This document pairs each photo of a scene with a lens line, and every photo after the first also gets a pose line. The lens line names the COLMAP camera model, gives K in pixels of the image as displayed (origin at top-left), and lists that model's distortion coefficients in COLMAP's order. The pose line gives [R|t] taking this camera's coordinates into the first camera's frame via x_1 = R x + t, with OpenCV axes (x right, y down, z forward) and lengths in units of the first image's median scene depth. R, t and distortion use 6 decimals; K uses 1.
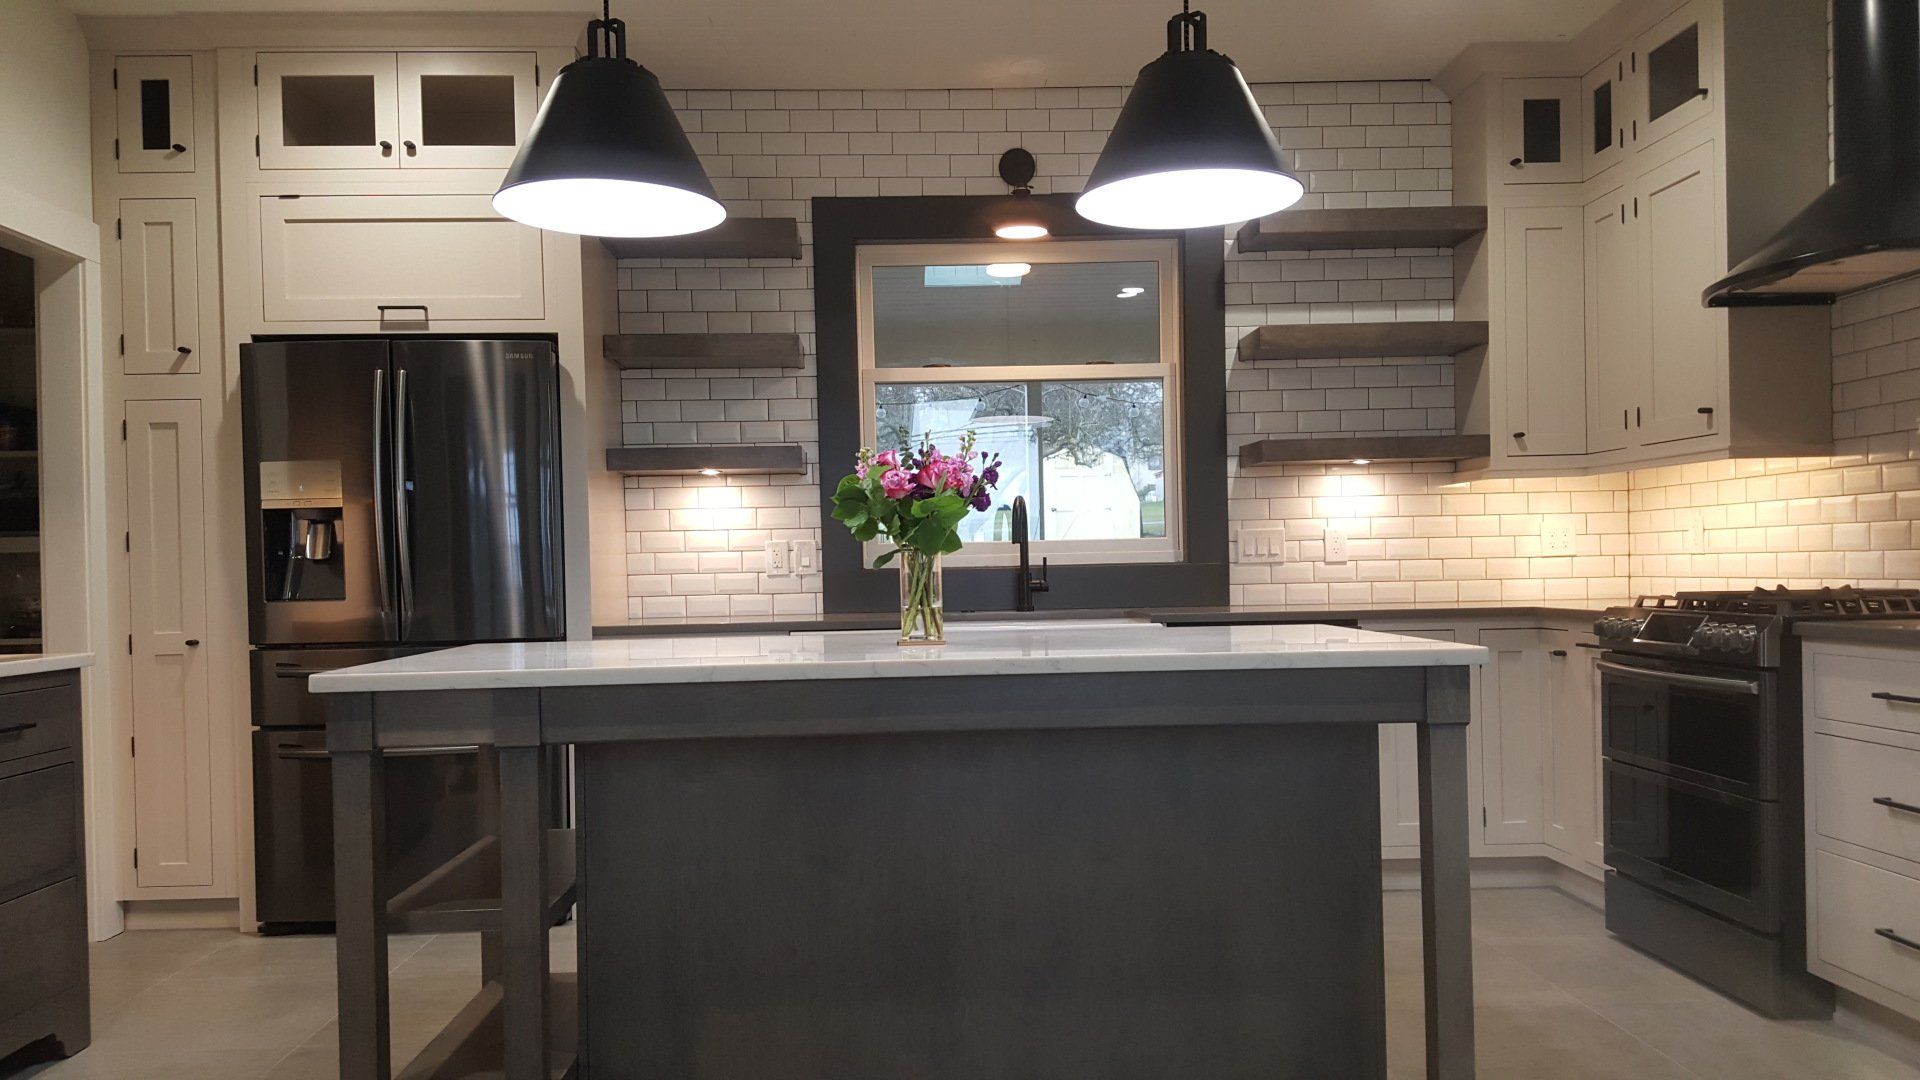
lens RADIAL K [[1425.7, 0, 934.2], [0, 1425.7, 571.3], [0, 0, 1]] dist [0.050721, -0.068860]
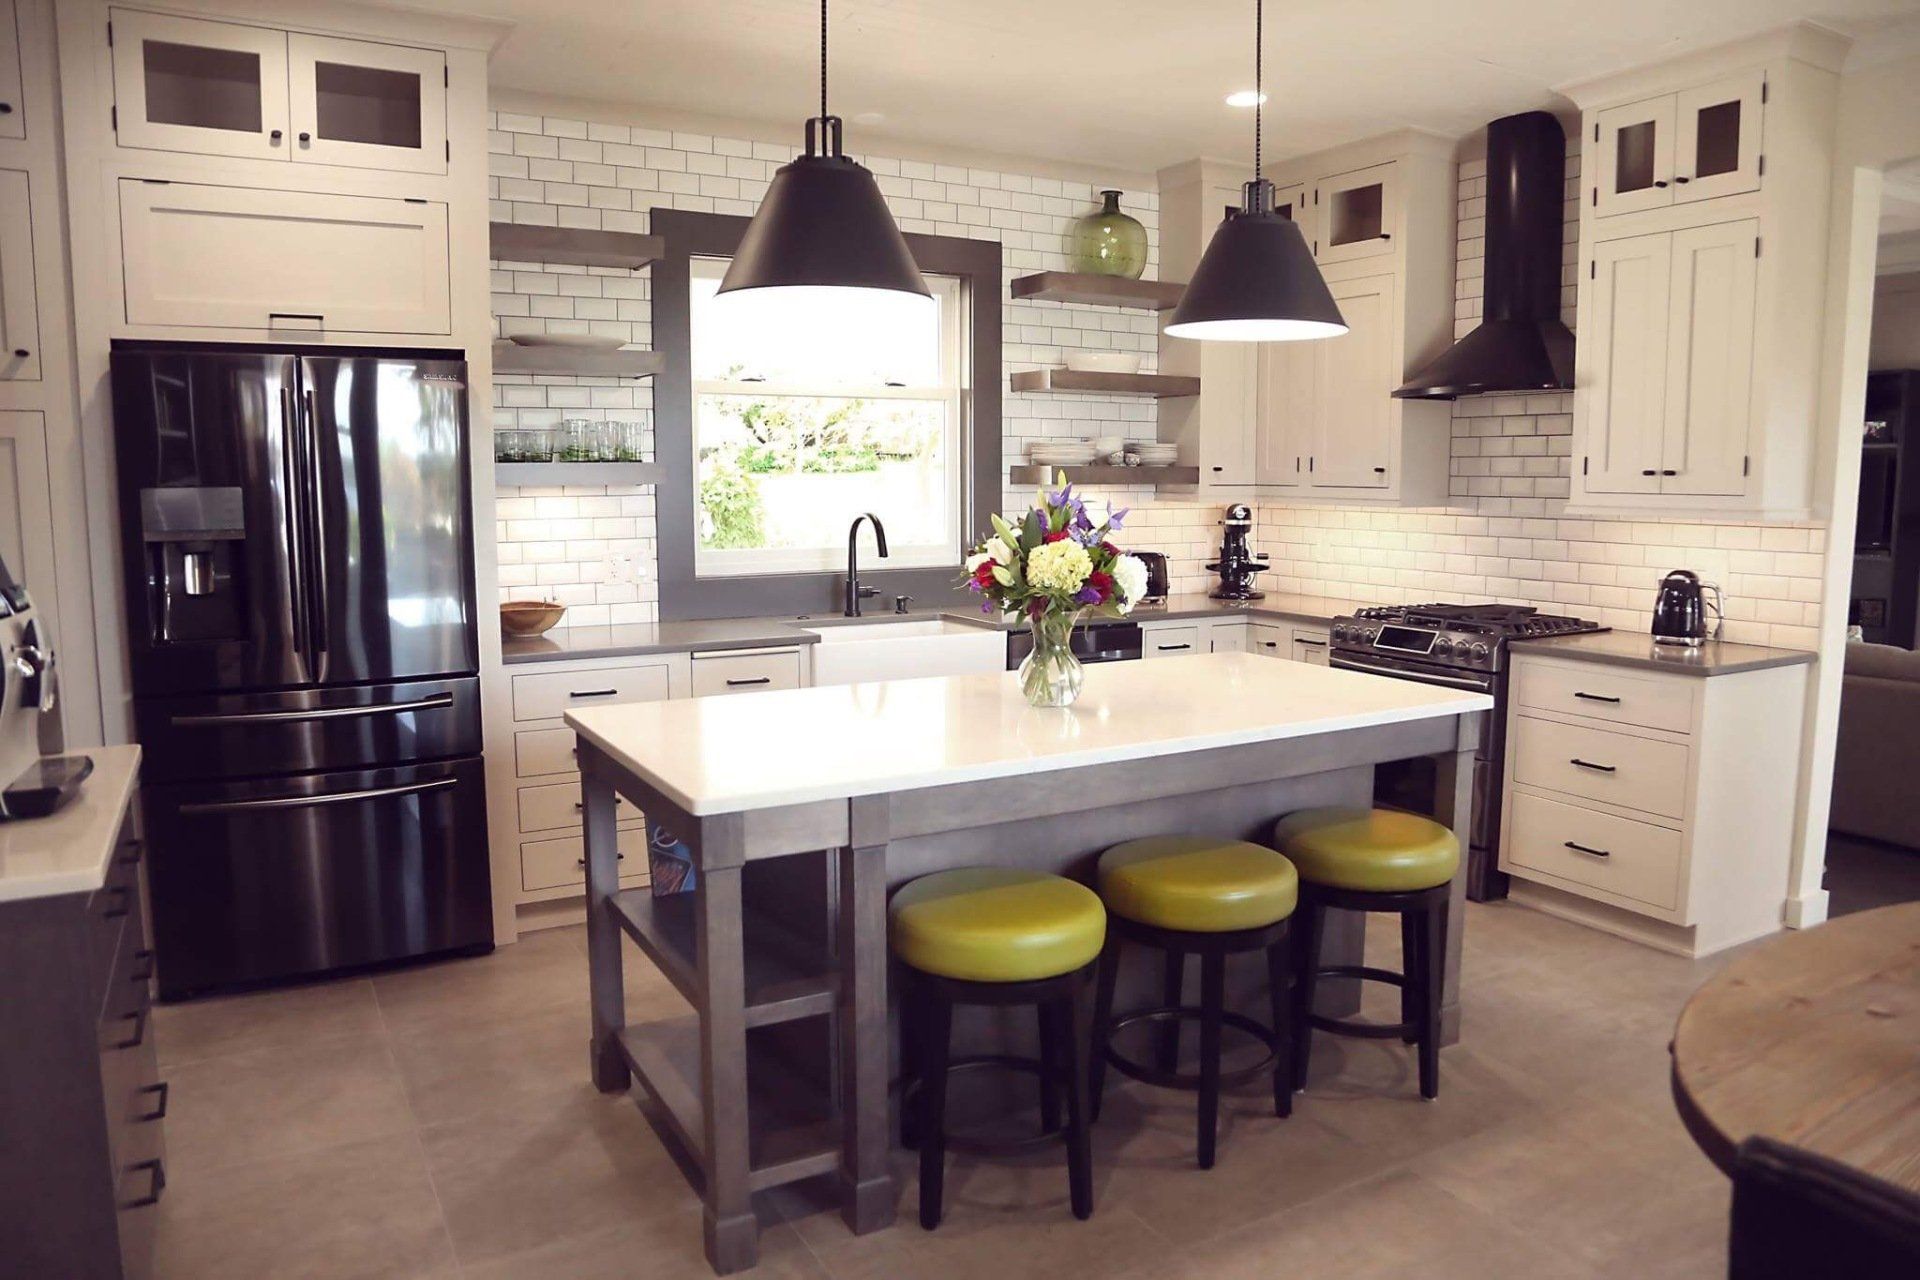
lens RADIAL K [[1333.5, 0, 966.9], [0, 1333.5, 641.8], [0, 0, 1]] dist [-0.114049, 0.024608]
pose [[0.878153, -0.038920, 0.476795, -0.389988], [-0.017843, 0.993327, 0.113946, -0.078774], [-0.478048, -0.108570, 0.871598, 0.067185]]
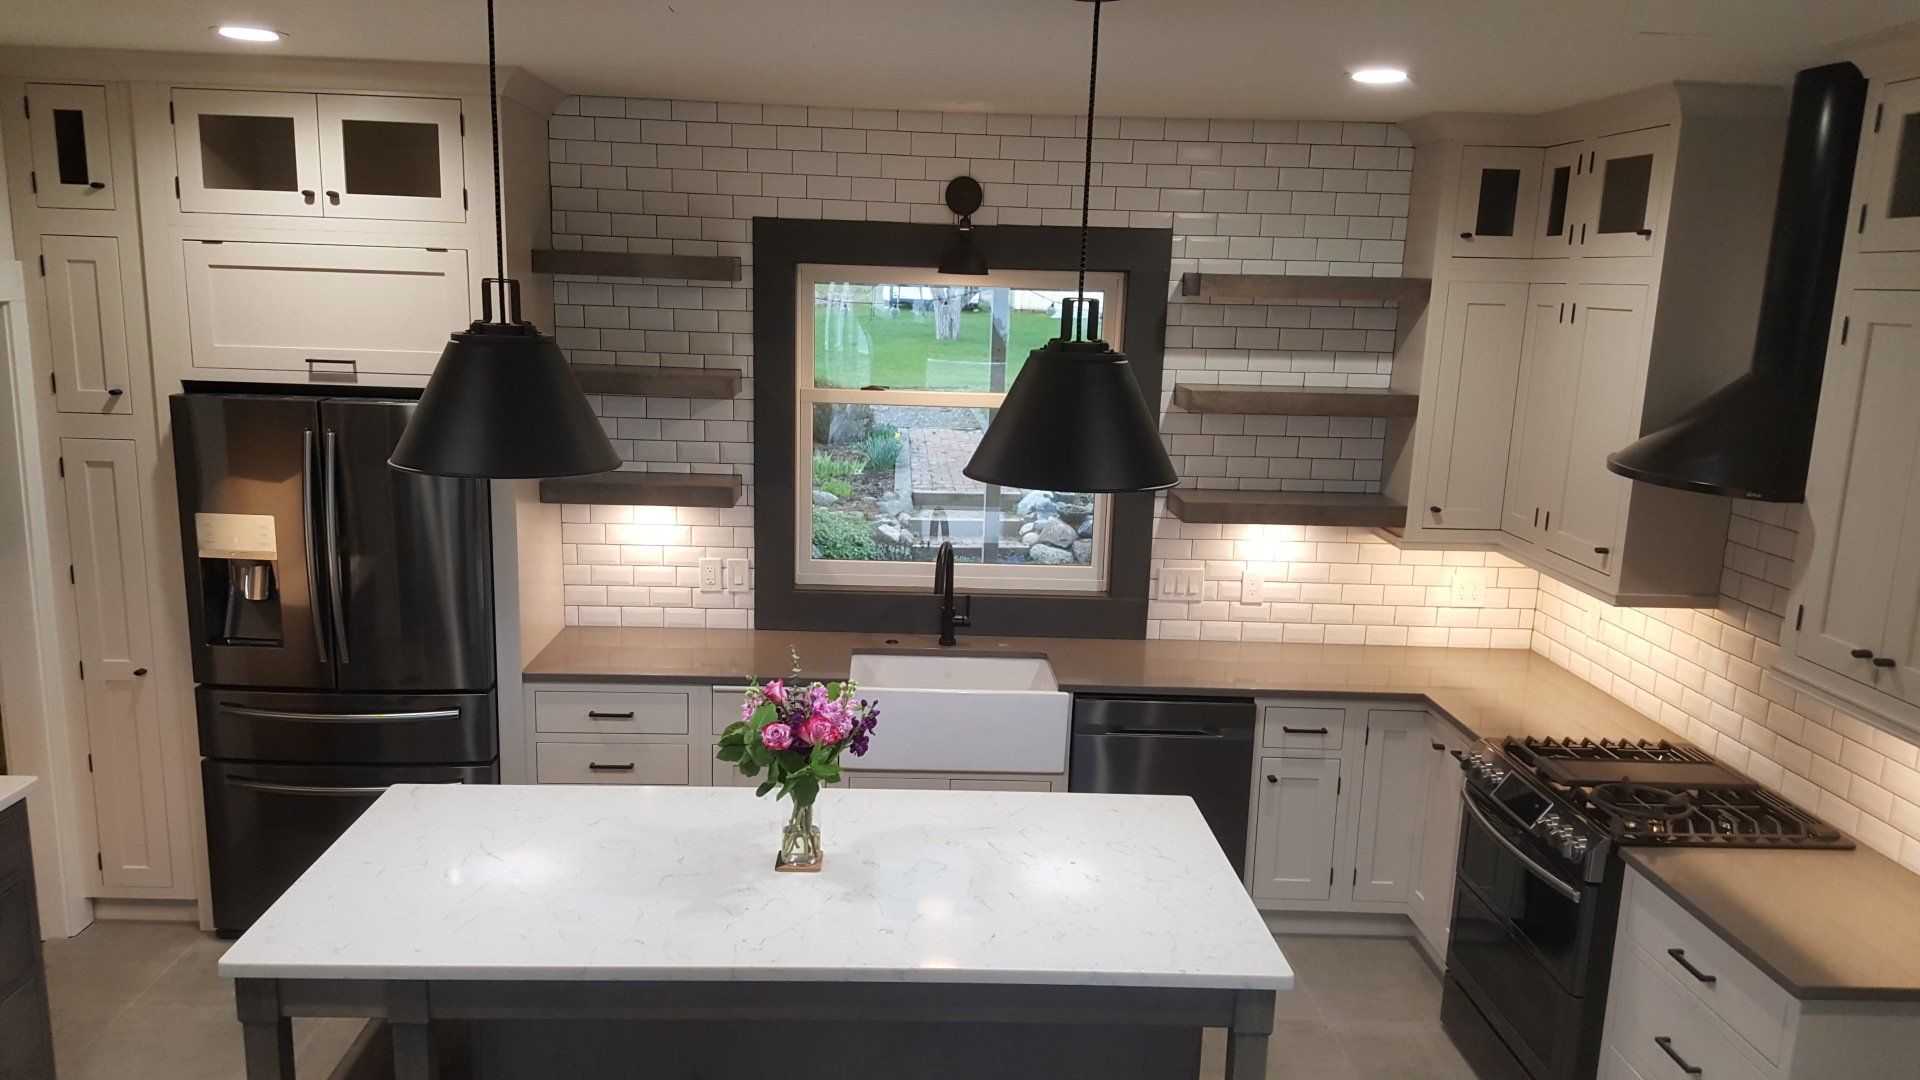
lens RADIAL K [[1425.7, 0, 930.6], [0, 1425.7, 569.3], [0, 0, 1]] dist [0.050721, -0.068860]
pose [[0.998721, 0.050225, 0.005843, 0.048666], [-0.050382, 0.978684, 0.199094, -0.259677], [0.004280, -0.199133, 0.979963, -0.009127]]
